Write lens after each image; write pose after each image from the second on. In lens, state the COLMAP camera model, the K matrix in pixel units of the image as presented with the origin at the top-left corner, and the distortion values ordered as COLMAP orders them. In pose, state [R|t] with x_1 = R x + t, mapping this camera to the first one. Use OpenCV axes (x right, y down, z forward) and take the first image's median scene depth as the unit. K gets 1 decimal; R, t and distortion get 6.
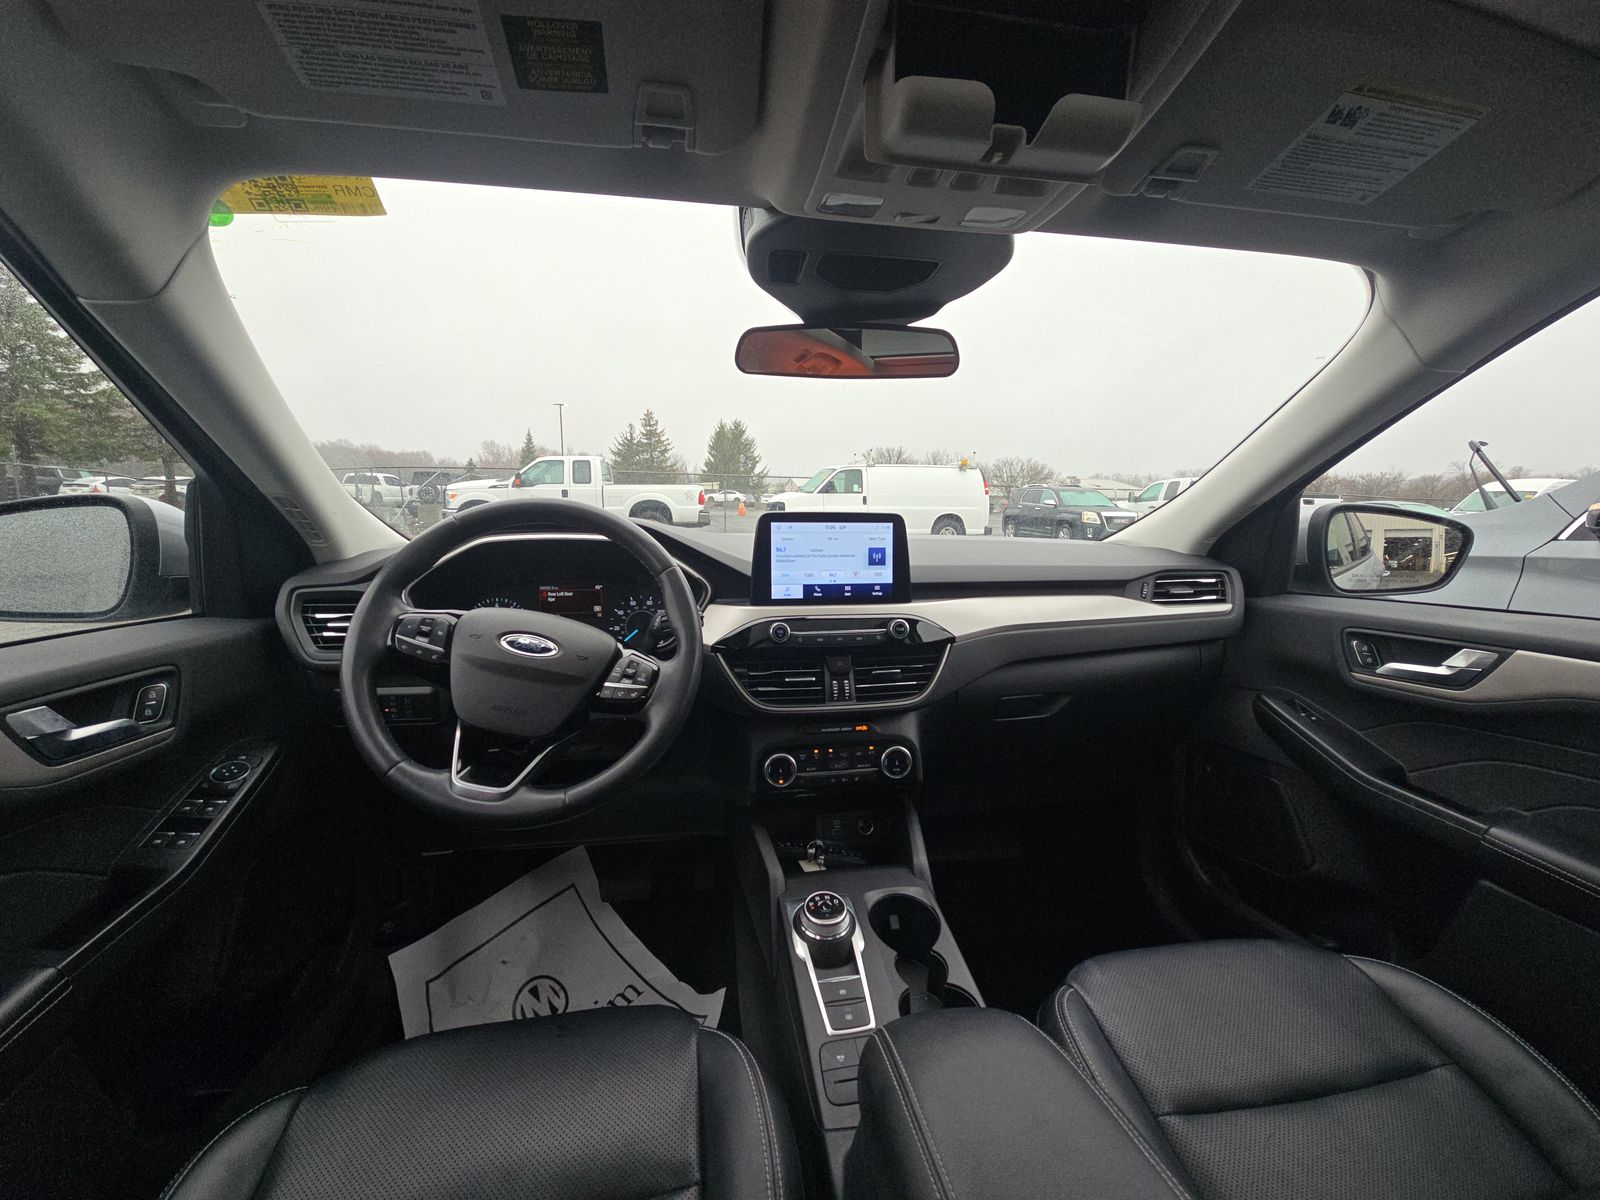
lens RADIAL K [[650.3, 0, 804.9], [0, 650.3, 593.2], [0, 0, 1]] dist [0.011202, -0.001449]
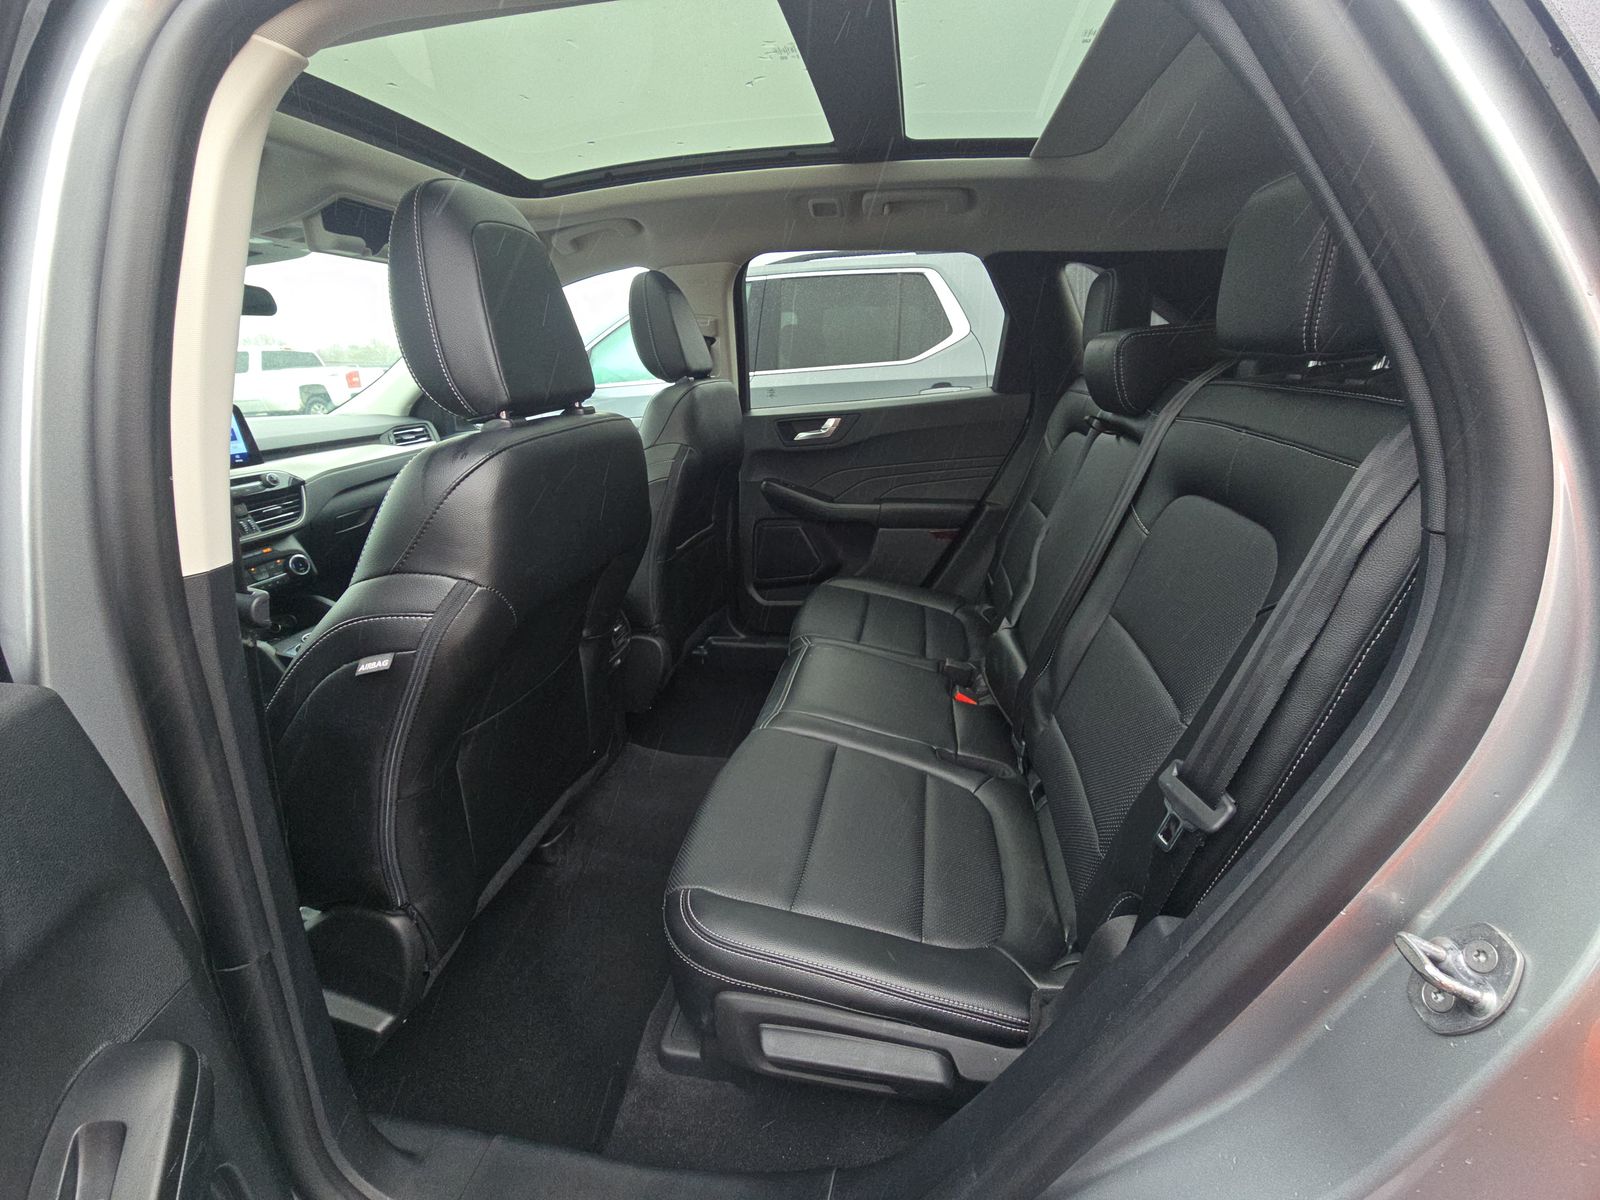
lens RADIAL K [[650.3, 0, 824.3], [0, 650.3, 569.4], [0, 0, 1]] dist [0.011202, -0.001449]
pose [[0.352135, -0.322805, 0.878520, -0.805082], [0.184903, 0.944135, 0.272801, 0.073319], [-0.917503, 0.066379, 0.392150, -0.776047]]
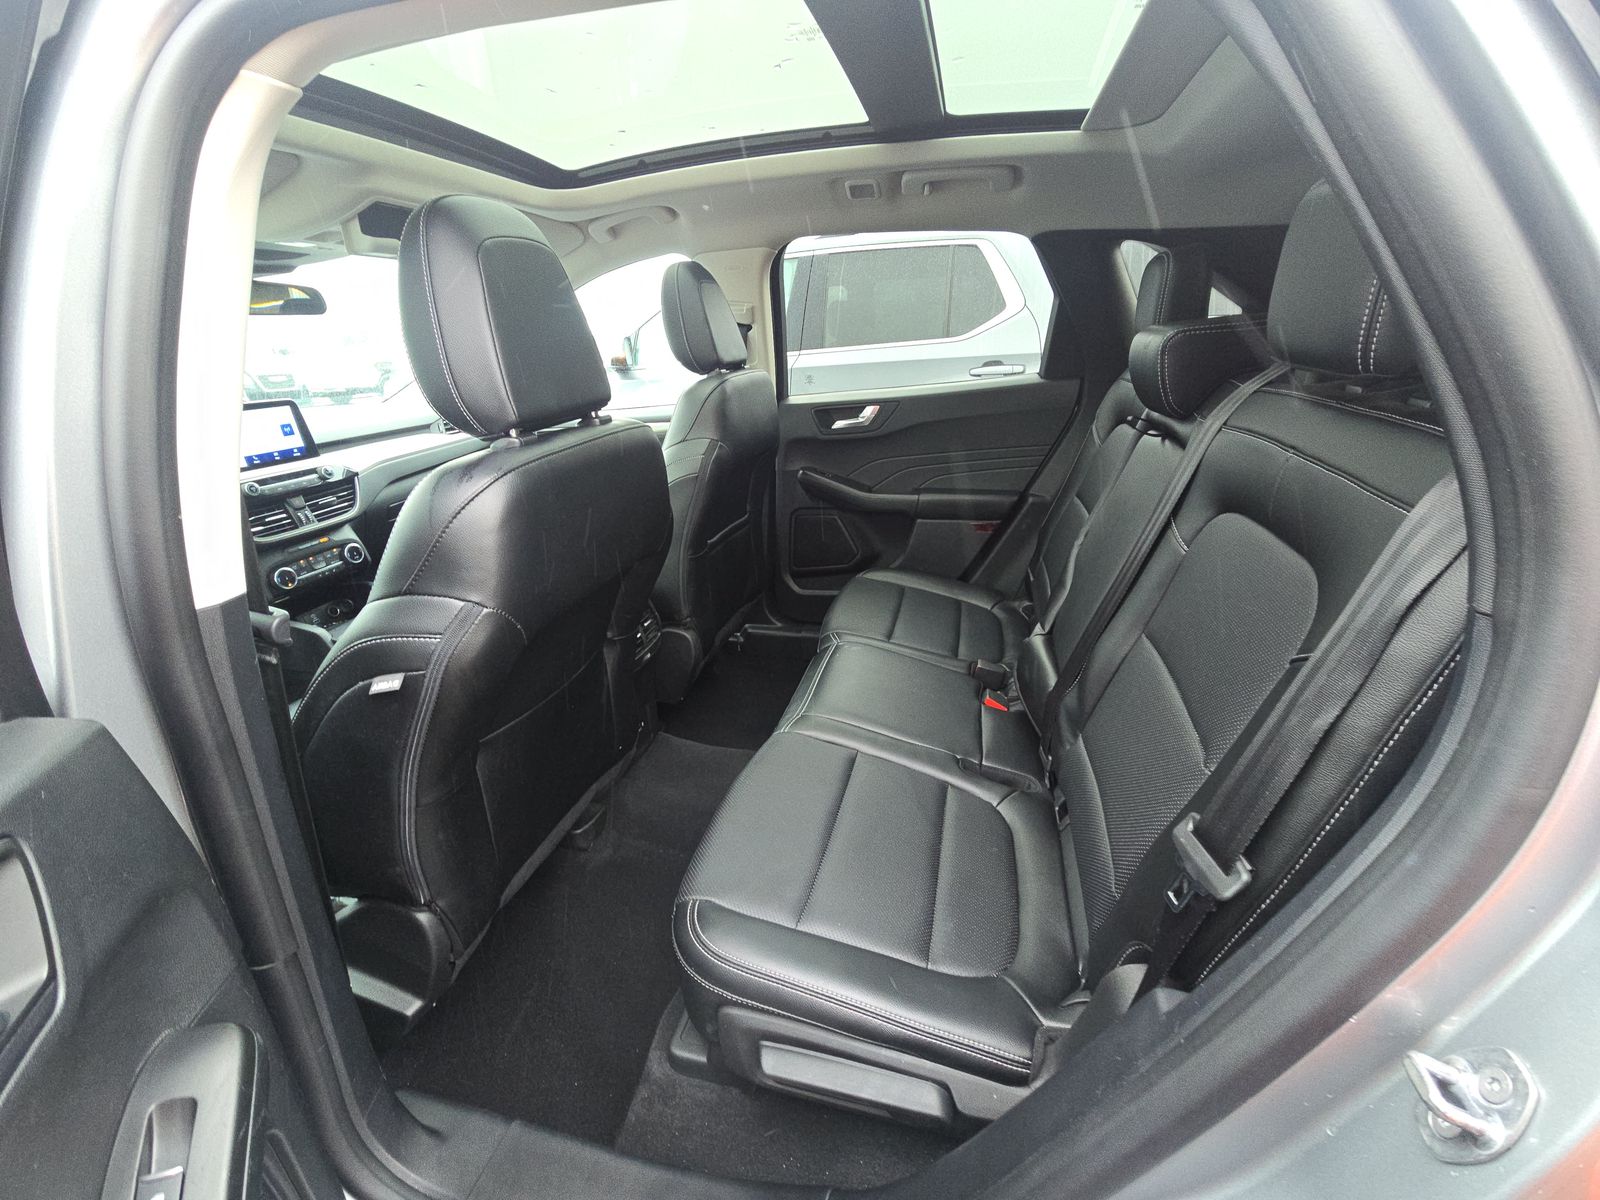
lens RADIAL K [[650.3, 0, 828.2], [0, 650.3, 565.7], [0, 0, 1]] dist [0.011202, -0.001449]
pose [[0.424536, -0.351969, 0.834198, -0.741117], [0.192337, 0.935377, 0.296776, 0.029444], [-0.884746, 0.034455, 0.464798, -0.822705]]
